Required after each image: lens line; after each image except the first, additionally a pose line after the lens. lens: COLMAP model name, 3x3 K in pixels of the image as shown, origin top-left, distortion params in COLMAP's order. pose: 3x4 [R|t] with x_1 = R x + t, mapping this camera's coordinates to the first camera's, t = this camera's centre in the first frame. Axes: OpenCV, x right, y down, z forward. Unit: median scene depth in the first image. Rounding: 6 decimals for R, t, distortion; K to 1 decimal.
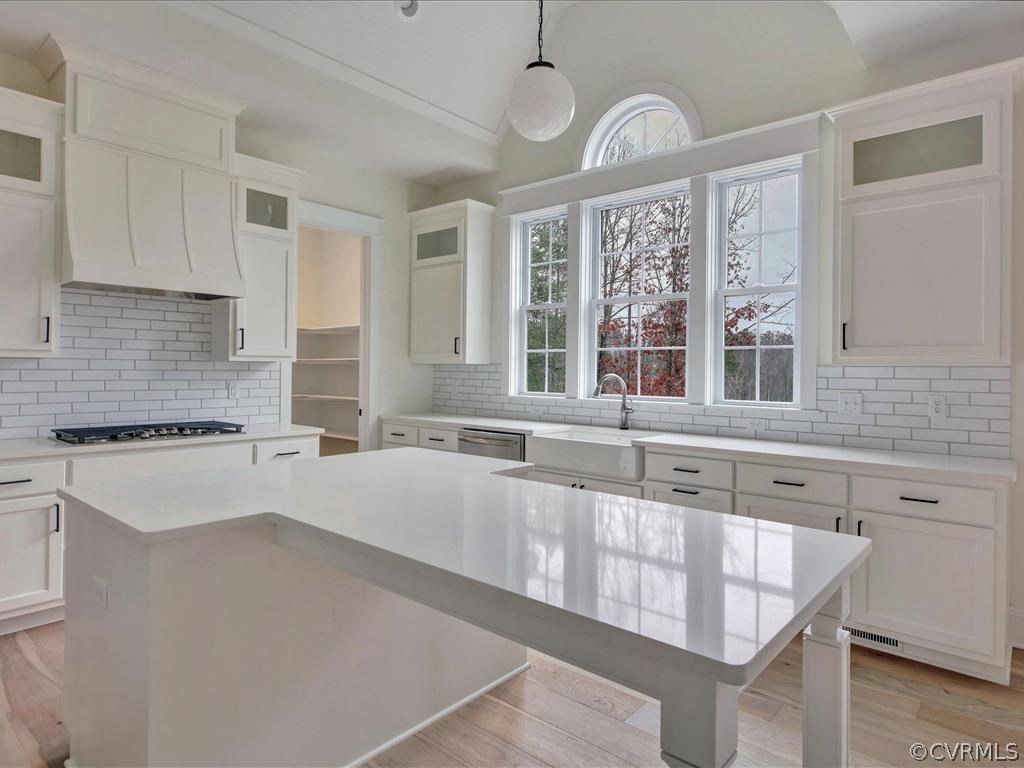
lens RADIAL K [[600.4, 0, 516.8], [0, 600.4, 369.9], [0, 0, 1]] dist [0.003694, 0.000167]
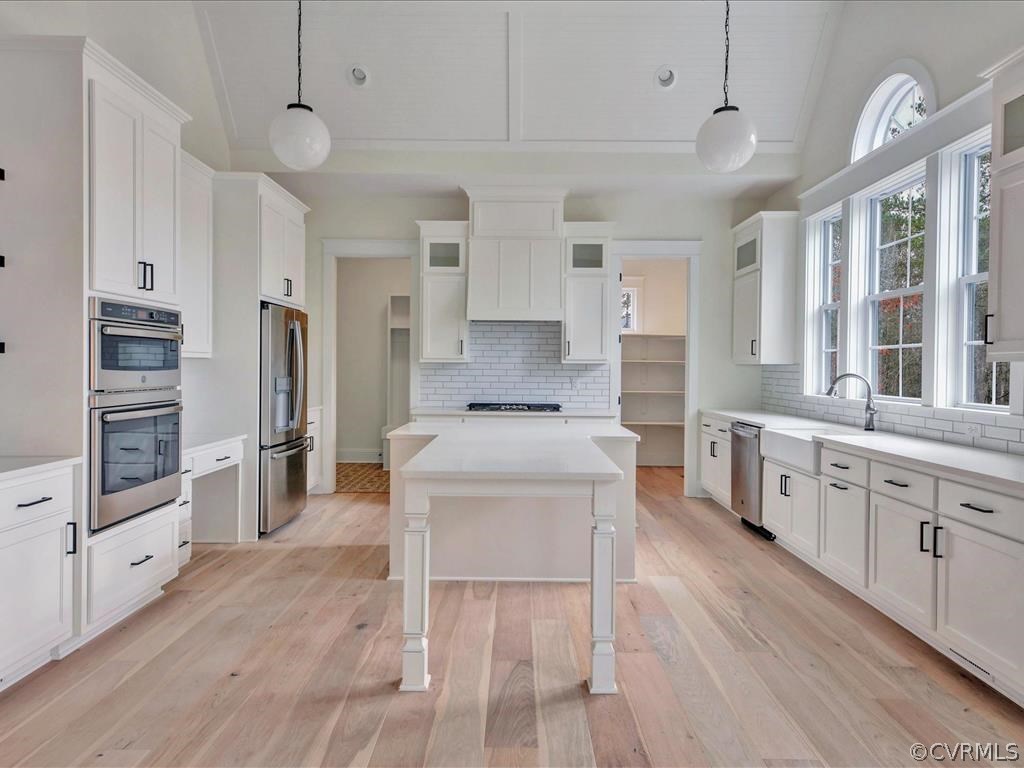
lens RADIAL K [[643.0, 0, 509.5], [0, 643.0, 379.0], [0, 0, 1]] dist [0.011932, -0.004078]
pose [[0.645342, 0.009277, -0.763838, 0.627643], [-0.001668, 0.999941, 0.010735, 0.006503], [0.763892, -0.005654, 0.645319, -0.116478]]
